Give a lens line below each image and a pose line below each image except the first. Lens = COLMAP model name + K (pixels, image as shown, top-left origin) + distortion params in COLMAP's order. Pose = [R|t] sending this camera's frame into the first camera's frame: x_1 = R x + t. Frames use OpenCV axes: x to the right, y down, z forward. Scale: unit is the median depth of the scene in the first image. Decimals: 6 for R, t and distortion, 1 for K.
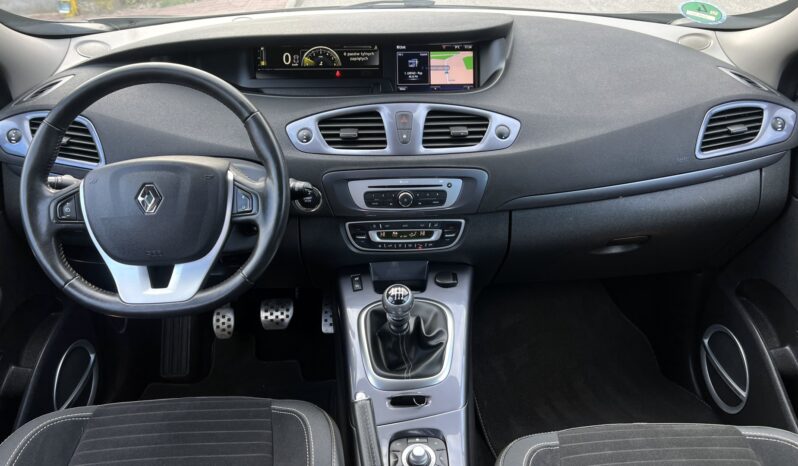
lens RADIAL K [[613.7, 0, 399.0], [0, 613.7, 233.0], [0, 0, 1]] dist [0.087740, -0.143481]
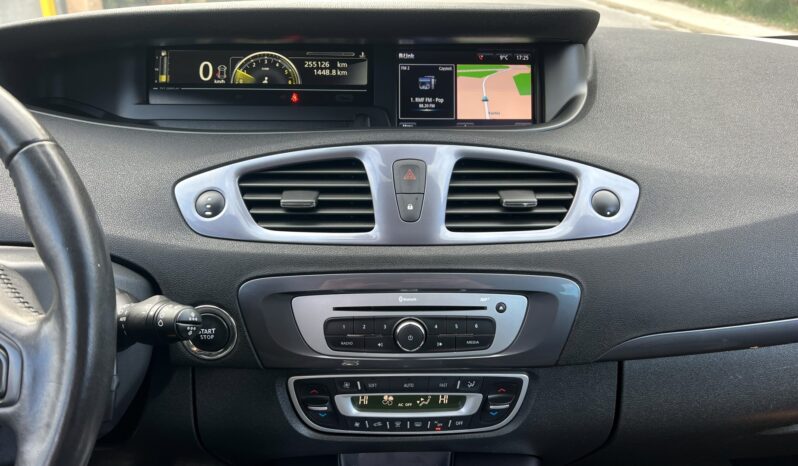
lens RADIAL K [[624.3, 0, 400.8], [0, 624.3, 230.5], [0, 0, 1]] dist [0.077375, -0.142997]
pose [[0.999853, 0.015705, -0.006810, 0.005176], [-0.016422, 0.992320, -0.122600, -0.073537], [0.004833, 0.122694, 0.992433, 0.480169]]
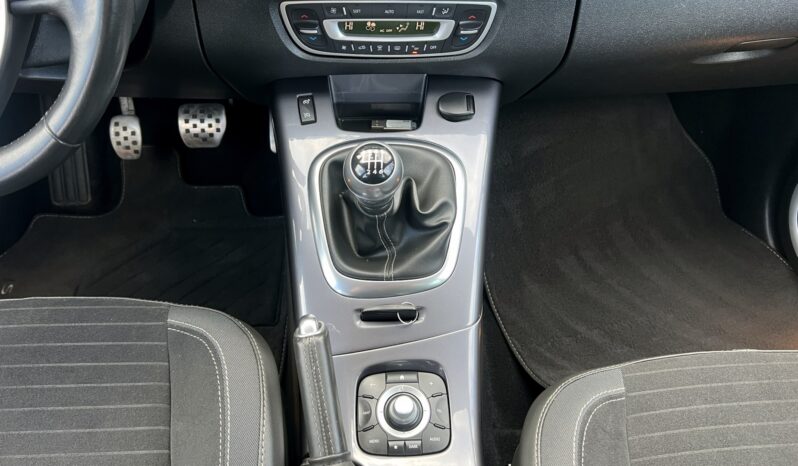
lens RADIAL K [[624.3, 0, 400.8], [0, 624.3, 230.5], [0, 0, 1]] dist [0.077375, -0.142997]
pose [[0.999275, 0.014506, 0.035193, 0.003280], [-0.026485, 0.929010, 0.369106, -0.037818], [-0.027341, -0.369770, 0.928721, 0.399763]]
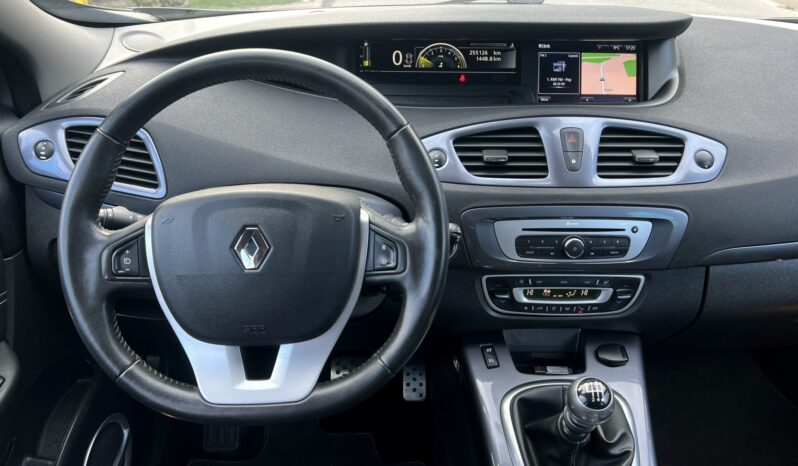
lens RADIAL K [[624.3, 0, 400.8], [0, 624.3, 230.5], [0, 0, 1]] dist [0.077375, -0.142997]
pose [[0.999724, 0.023481, -0.000412, -0.185524], [-0.023480, 0.999040, -0.036976, -0.041188], [-0.000456, 0.036975, 0.999316, 0.245423]]
